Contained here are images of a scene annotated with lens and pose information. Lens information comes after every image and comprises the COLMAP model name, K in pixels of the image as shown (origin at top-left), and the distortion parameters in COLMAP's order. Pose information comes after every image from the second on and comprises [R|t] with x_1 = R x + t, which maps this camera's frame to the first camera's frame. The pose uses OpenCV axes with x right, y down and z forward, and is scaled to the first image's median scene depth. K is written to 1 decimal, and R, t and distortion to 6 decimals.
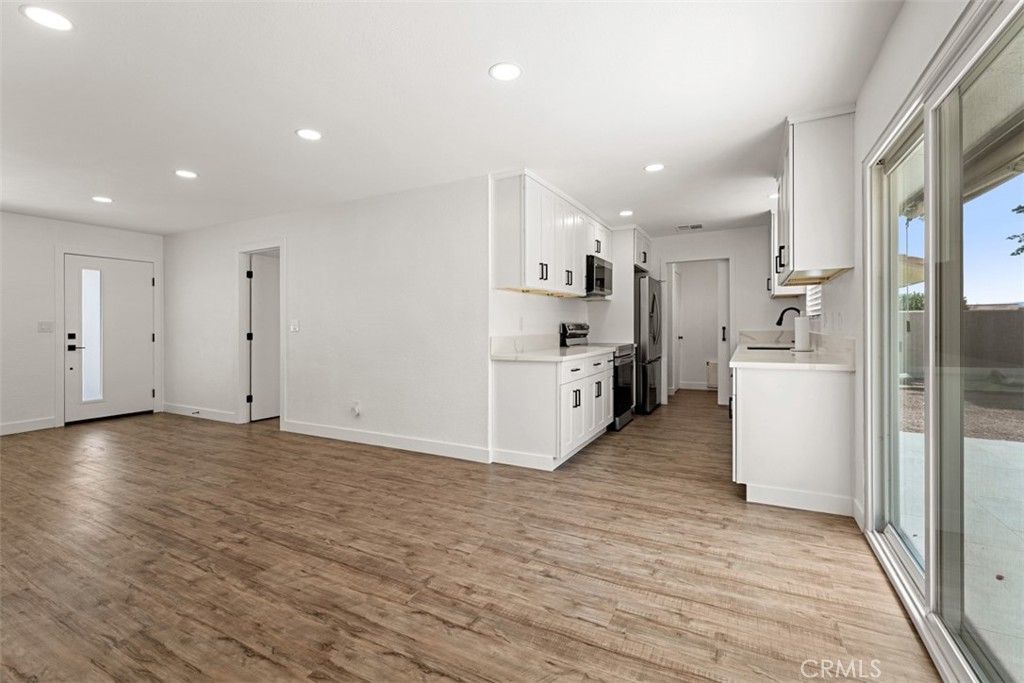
lens RADIAL K [[448.5, 0, 508.3], [0, 448.5, 333.0], [0, 0, 1]] dist [-0.004118, -0.000441]
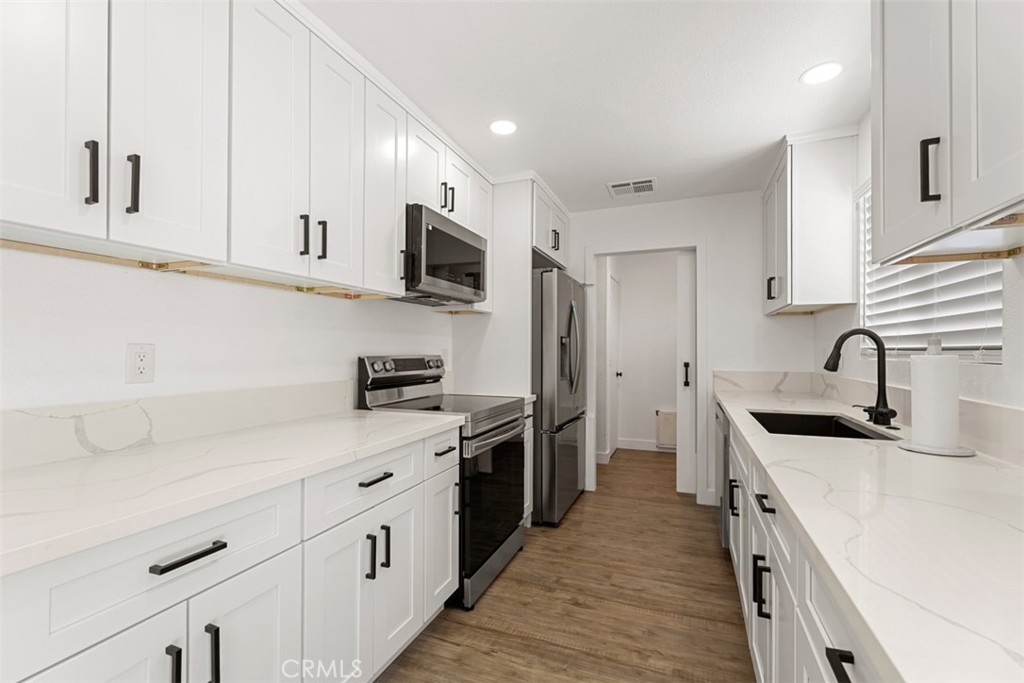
lens RADIAL K [[448.5, 0, 511.1], [0, 448.5, 348.9], [0, 0, 1]] dist [-0.004118, -0.000441]
pose [[0.992627, 0.011794, 0.120630, 0.324858], [-0.009592, 0.999777, -0.018816, -0.034353], [-0.120825, 0.017520, 0.992519, 0.798517]]
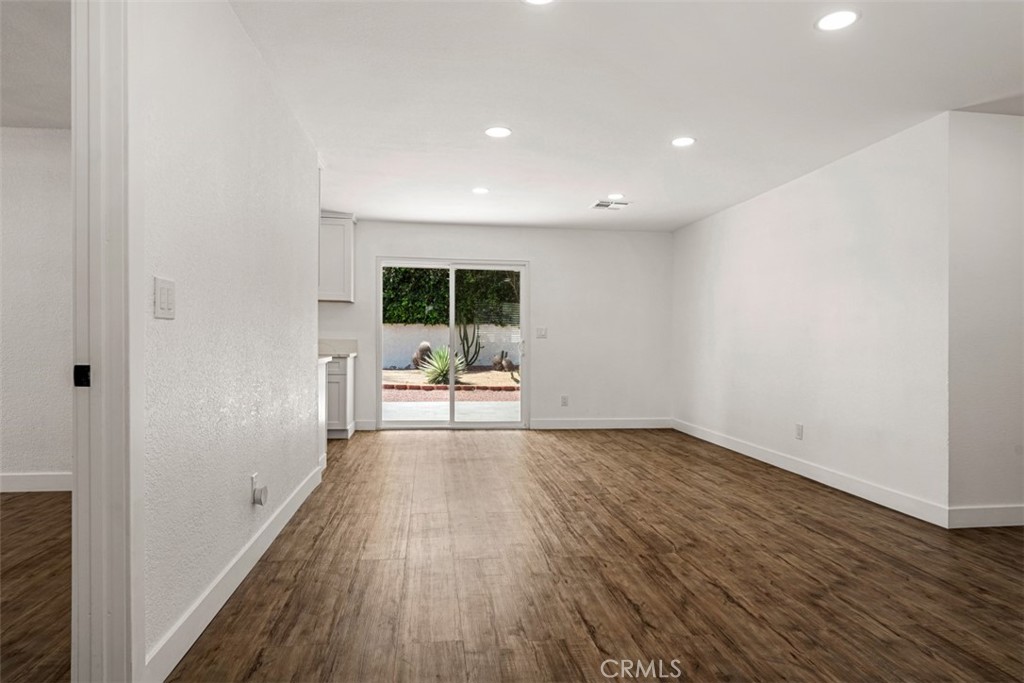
lens RADIAL K [[593.3, 0, 508.6], [0, 593.3, 336.2], [0, 0, 1]] dist [-0.004285, 0.004398]
pose [[-0.586310, 0.006333, 0.810062, -1.311446], [0.003598, 0.999980, -0.005213, 0.013085], [-0.810079, -0.000142, -0.586321, 1.513895]]
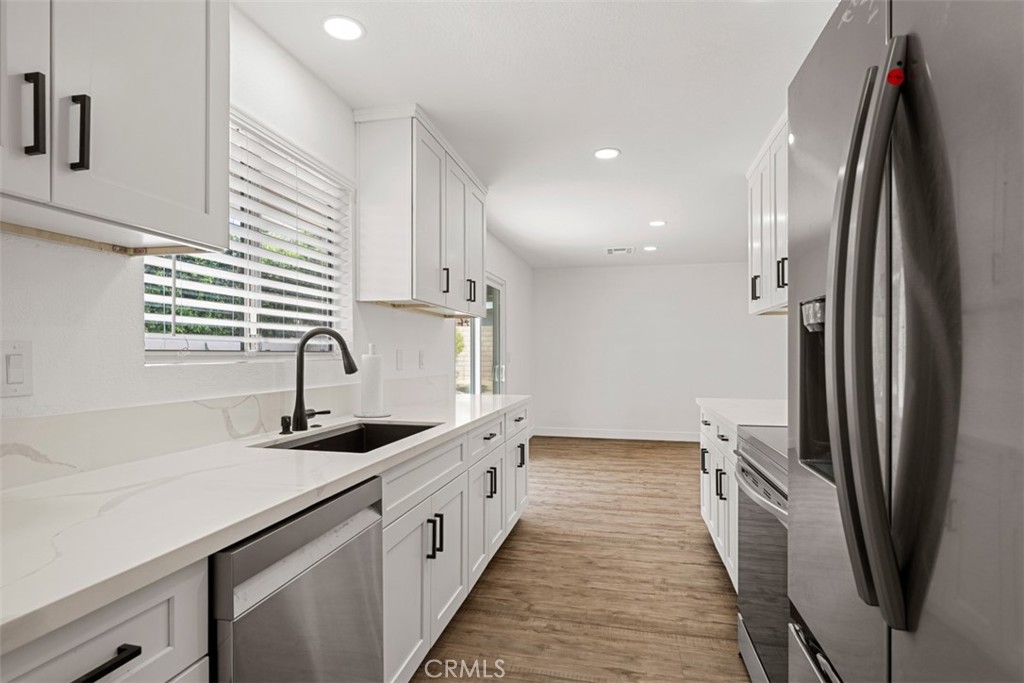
lens RADIAL K [[539.2, 0, 504.1], [0, 539.2, 348.3], [0, 0, 1]] dist [-0.000898, -0.000235]
pose [[-0.964720, 0.000853, -0.263275, 0.785274], [-0.001809, 0.999950, 0.009870, -0.056956], [0.263270, 0.009998, -0.964670, 1.954201]]
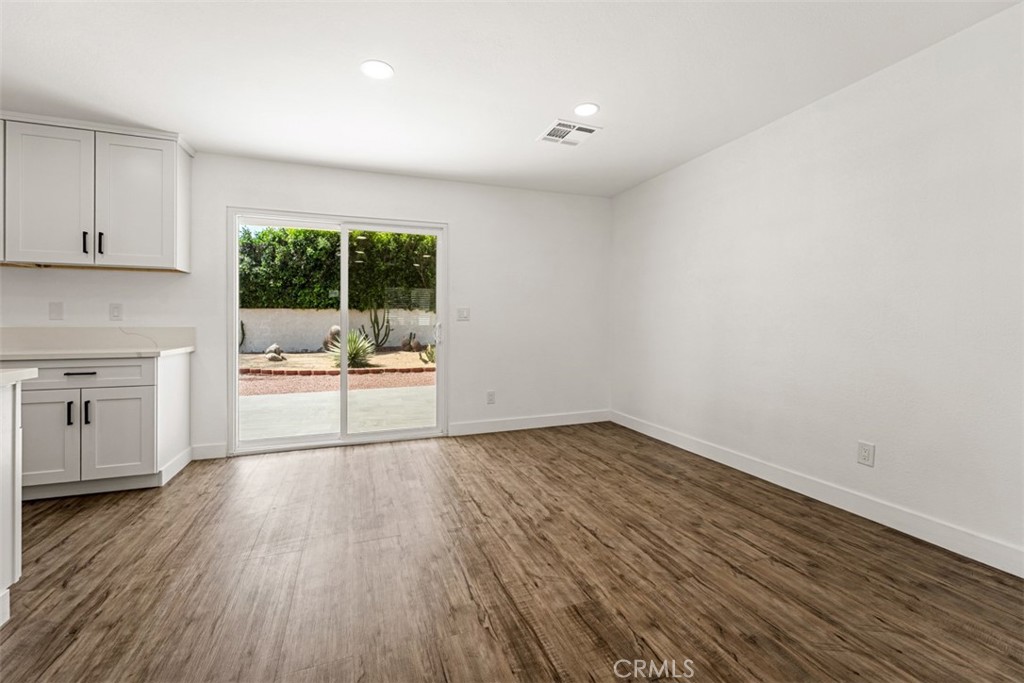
lens RADIAL K [[433.1, 0, 507.7], [0, 433.1, 317.0], [0, 0, 1]] dist [0.001957, 0.000051]
pose [[-0.742741, 0.017459, 0.669352, -0.608668], [0.017168, 0.999828, -0.007028, 0.008941], [-0.669359, 0.006272, -0.742913, 1.020322]]
